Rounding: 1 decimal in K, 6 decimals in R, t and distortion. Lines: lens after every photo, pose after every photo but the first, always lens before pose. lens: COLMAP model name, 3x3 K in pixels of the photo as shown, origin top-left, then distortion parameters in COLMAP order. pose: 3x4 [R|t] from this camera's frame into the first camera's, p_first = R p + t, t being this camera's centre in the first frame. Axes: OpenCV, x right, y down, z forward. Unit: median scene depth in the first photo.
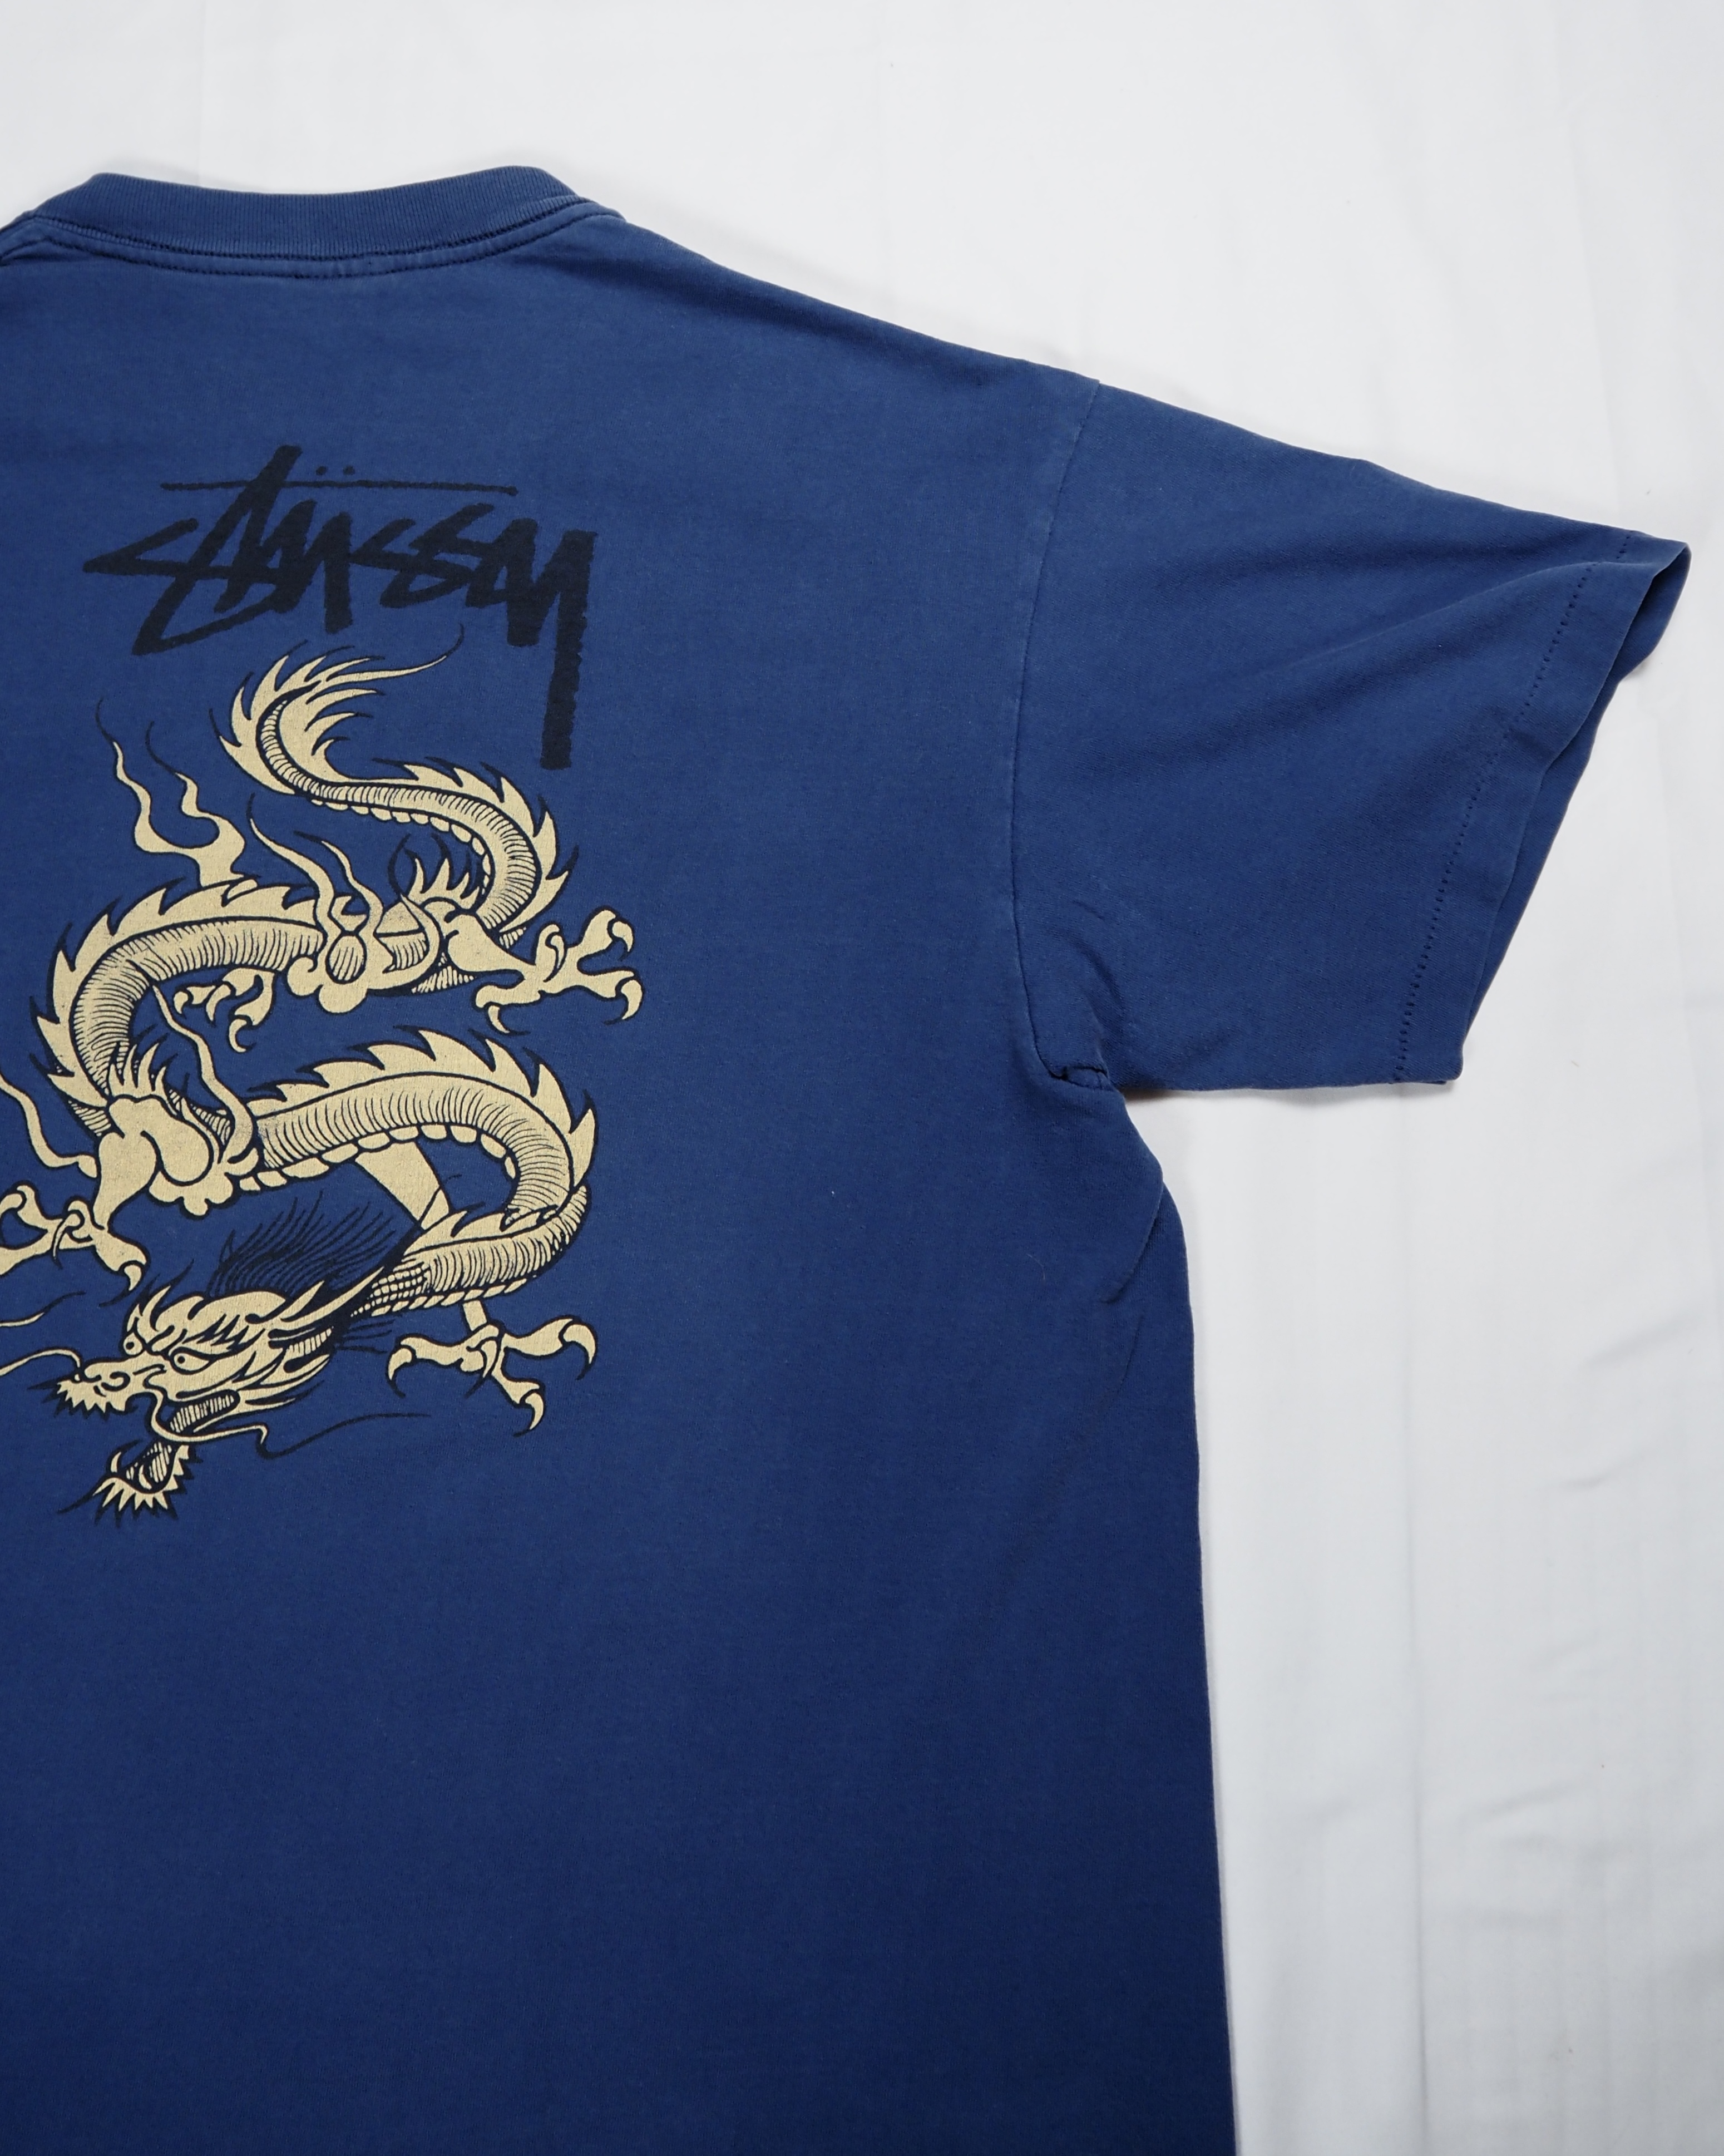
lens RADIAL K [[2636.4, 0, 828.5], [0, 2636.4, 915.4], [0, 0, 1]] dist [-0.054847, 0.057354]
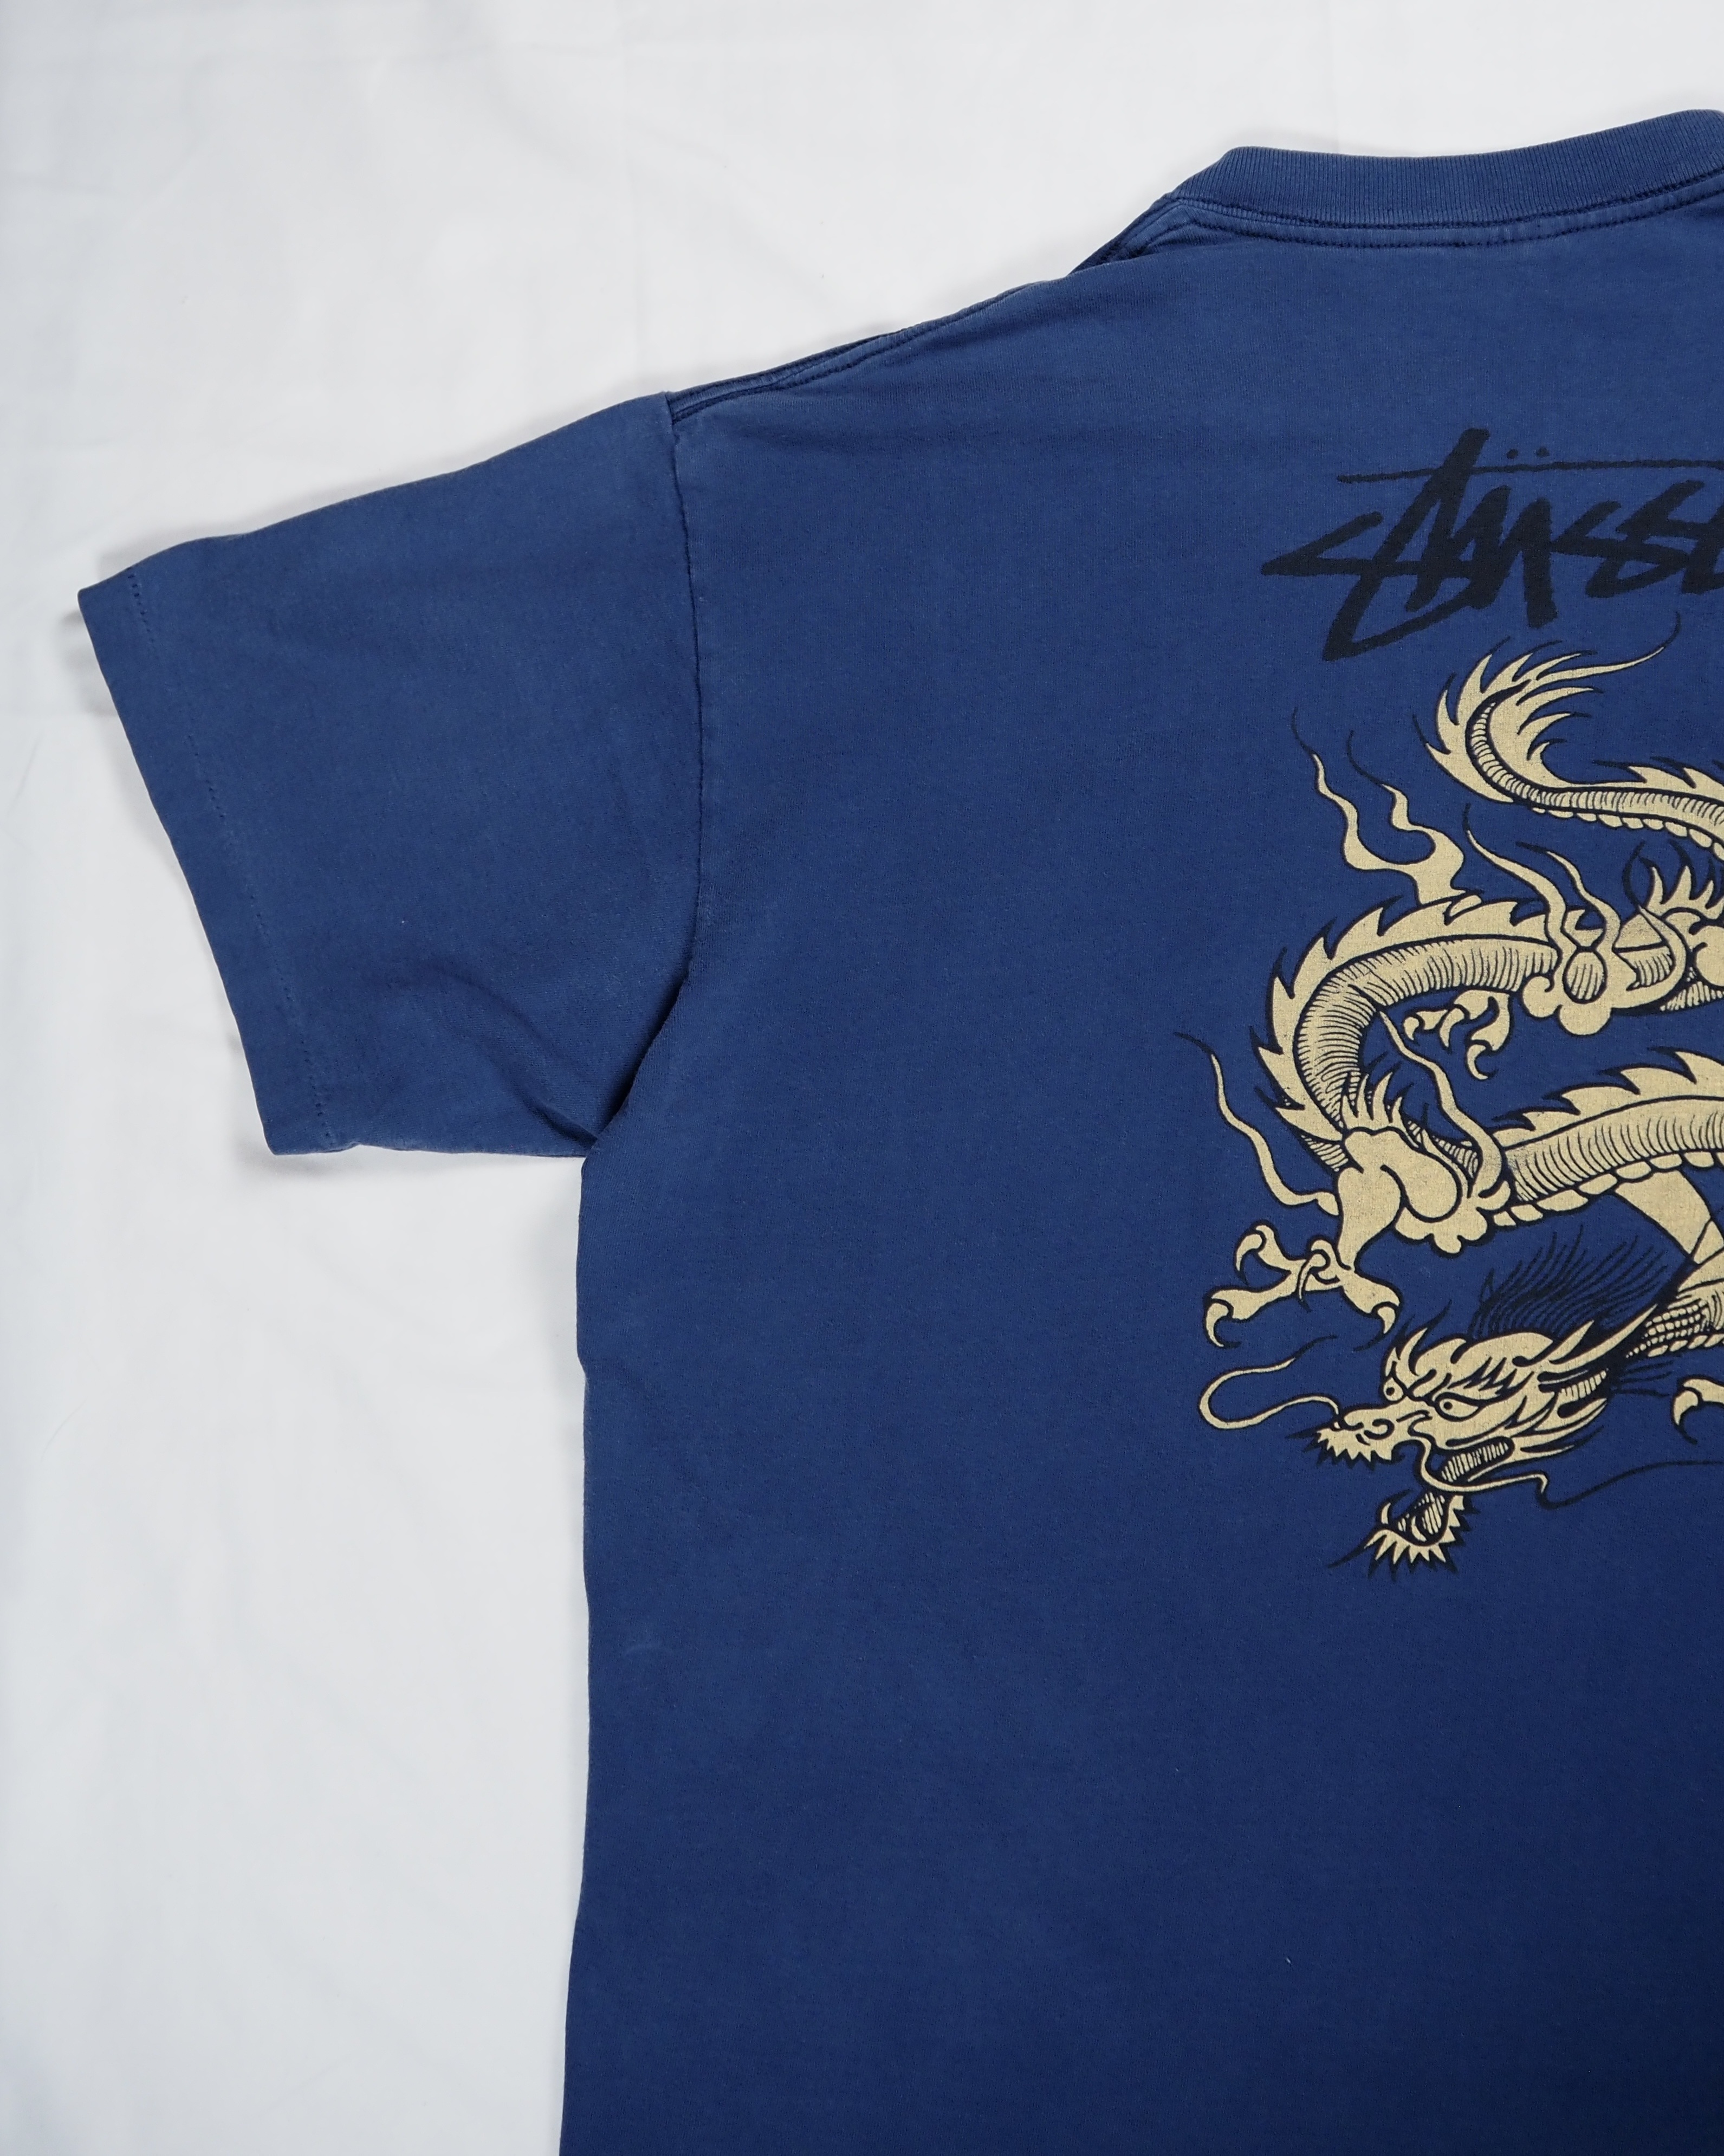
lens RADIAL K [[2636.5, 0, 828.5], [0, 2636.5, 915.4], [0, 0, 1]] dist [-0.054847, 0.057354]
pose [[0.987983, -0.032222, -0.151169, -0.308691], [0.038918, 0.998378, 0.041546, -0.055106], [0.149585, -0.046930, 0.987634, 0.031768]]
